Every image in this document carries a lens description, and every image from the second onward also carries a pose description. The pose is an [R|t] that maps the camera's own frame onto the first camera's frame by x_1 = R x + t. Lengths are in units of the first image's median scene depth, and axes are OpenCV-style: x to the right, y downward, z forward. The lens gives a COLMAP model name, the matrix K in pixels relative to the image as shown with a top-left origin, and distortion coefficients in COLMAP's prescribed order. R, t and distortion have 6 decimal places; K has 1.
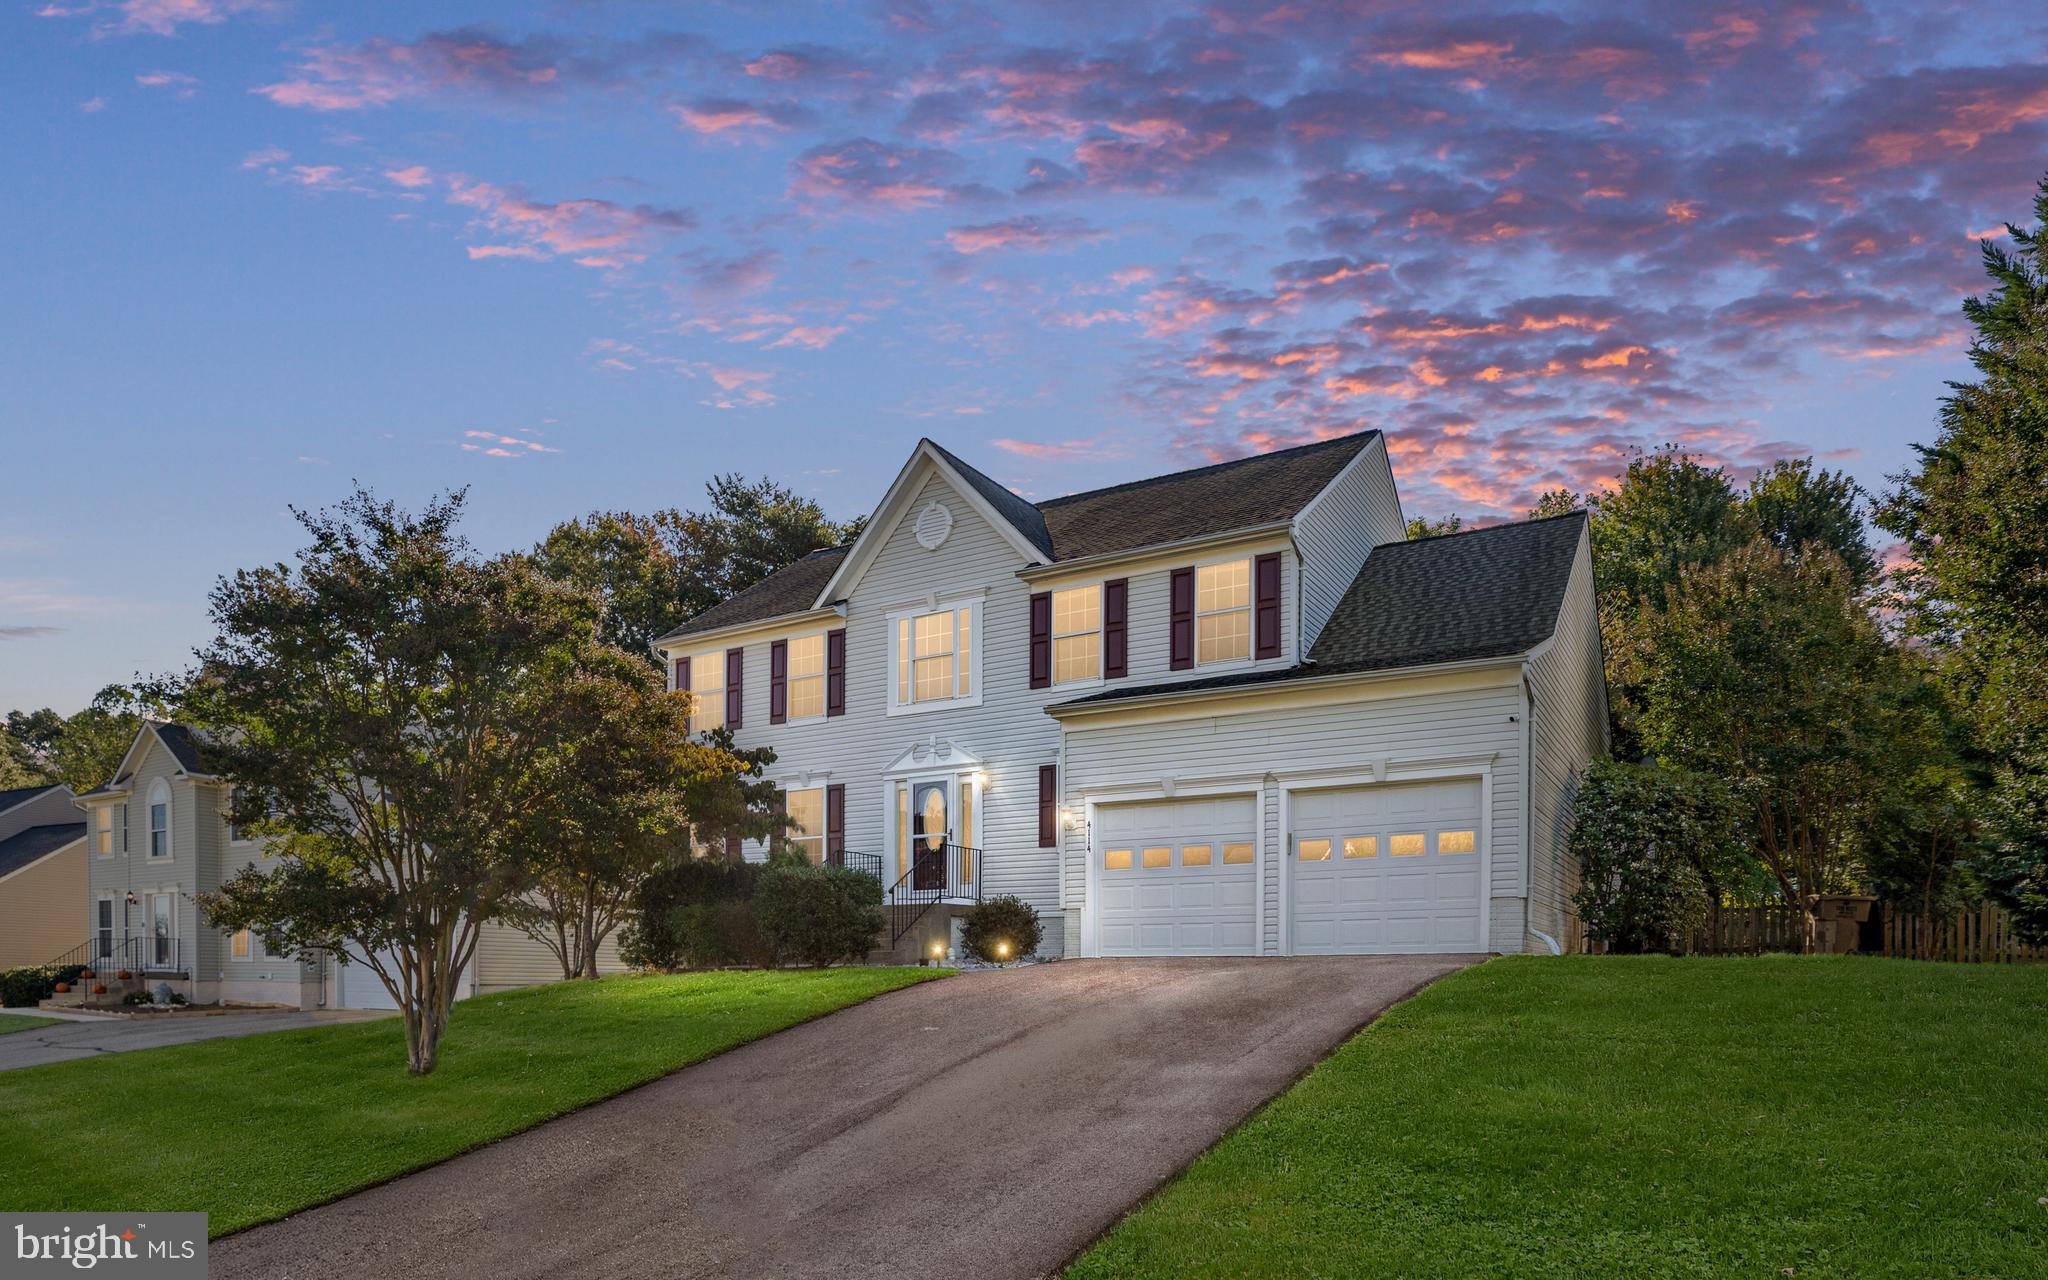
lens RADIAL K [[1022.4, 0, 1091.9], [0, 1022.4, 644.0], [0, 0, 1]] dist [-0.052300, 0.020961]
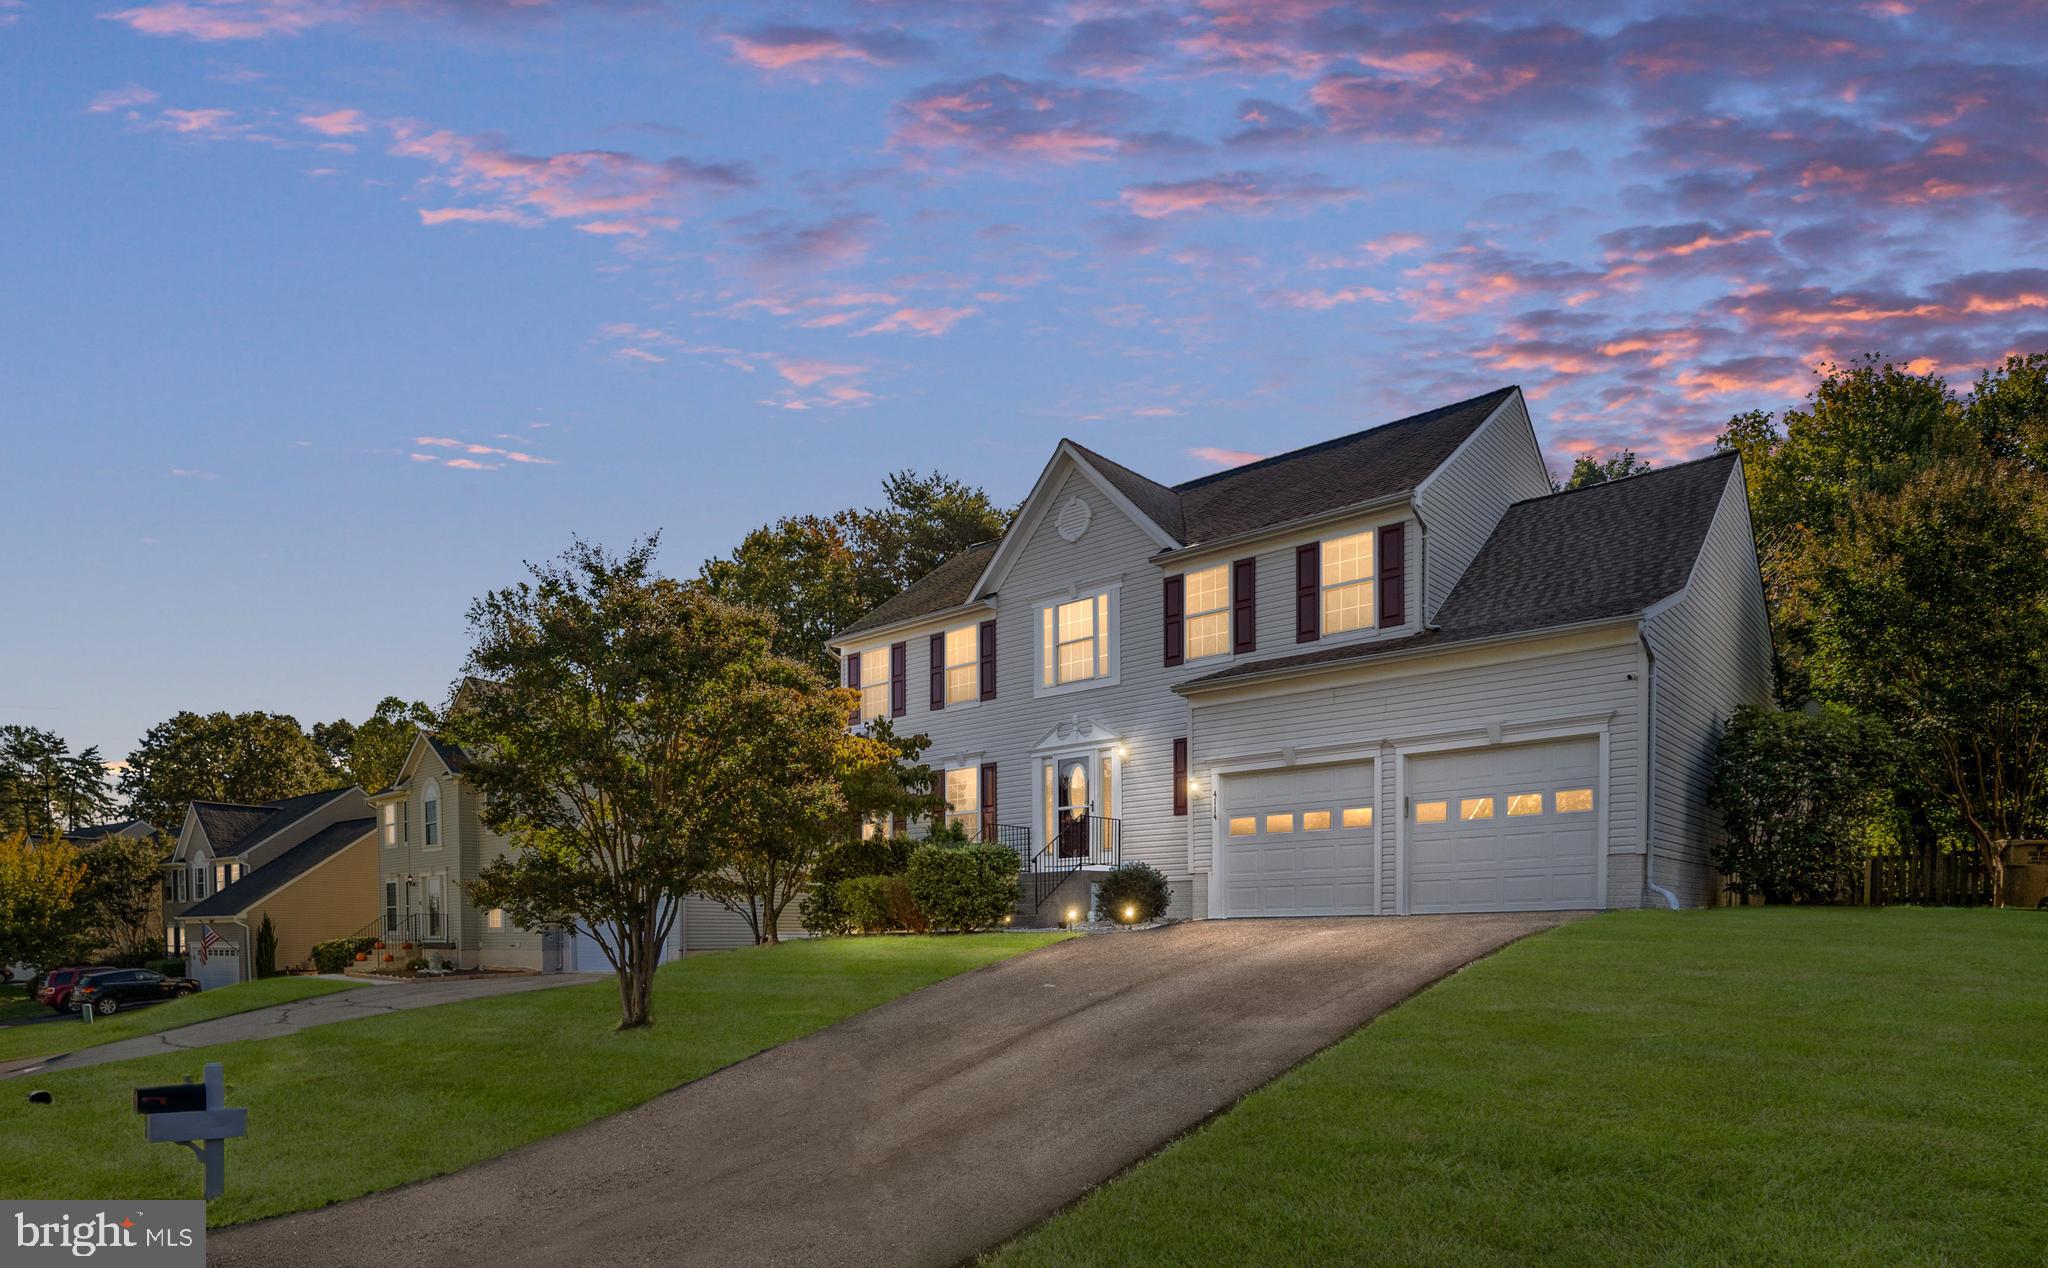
lens RADIAL K [[835.5, 0, 1024.0], [0, 835.5, 634.0], [0, 0, 1]] dist [-0.031708, 0.003649]
pose [[0.989892, -0.054064, -0.131113, -0.082250], [0.049097, 0.997959, -0.040830, 0.034646], [0.133053, 0.033980, 0.990526, 0.092757]]
